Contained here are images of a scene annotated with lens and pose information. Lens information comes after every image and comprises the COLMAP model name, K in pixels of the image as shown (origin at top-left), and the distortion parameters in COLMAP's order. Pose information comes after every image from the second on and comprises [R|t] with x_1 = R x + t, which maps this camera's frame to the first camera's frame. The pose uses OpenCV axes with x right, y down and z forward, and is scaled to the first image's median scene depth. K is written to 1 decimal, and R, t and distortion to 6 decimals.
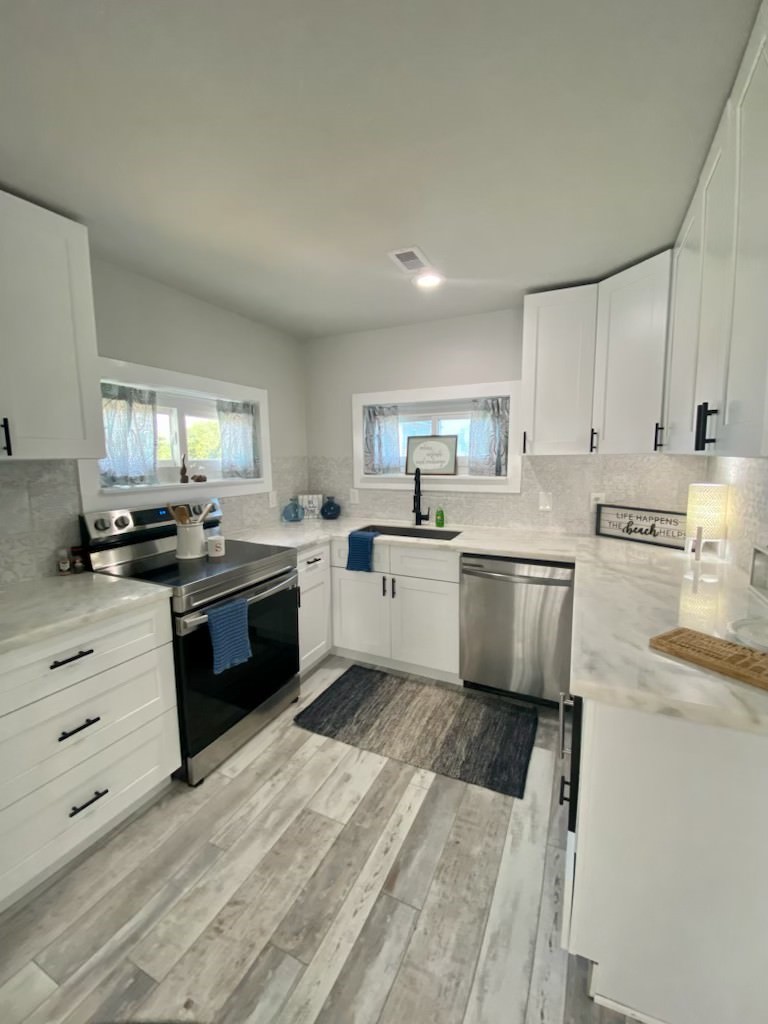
lens RADIAL K [[418.8, 0, 384.9], [0, 418.8, 510.6], [0, 0, 1]] dist [0.020822, -0.019669]
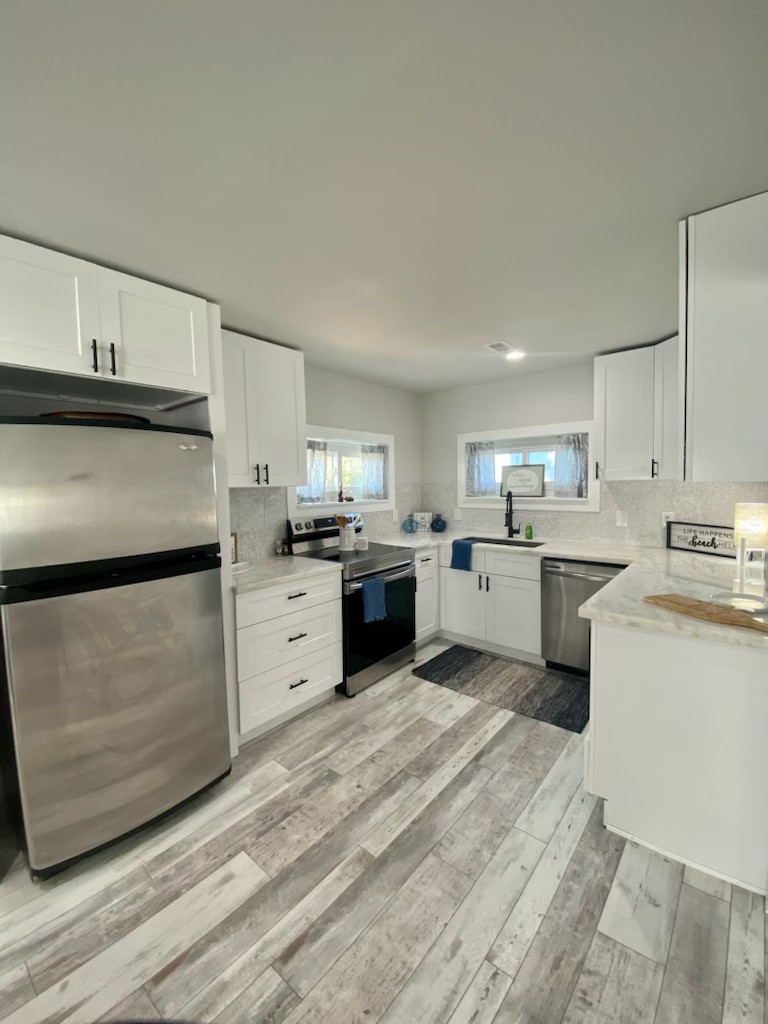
lens RADIAL K [[418.8, 0, 384.9], [0, 418.8, 510.6], [0, 0, 1]] dist [0.020822, -0.019669]
pose [[0.968312, 0.007981, -0.249617, 0.040507], [-0.023221, 0.998037, -0.058170, 0.050513], [0.248663, 0.062123, 0.966596, -0.409237]]
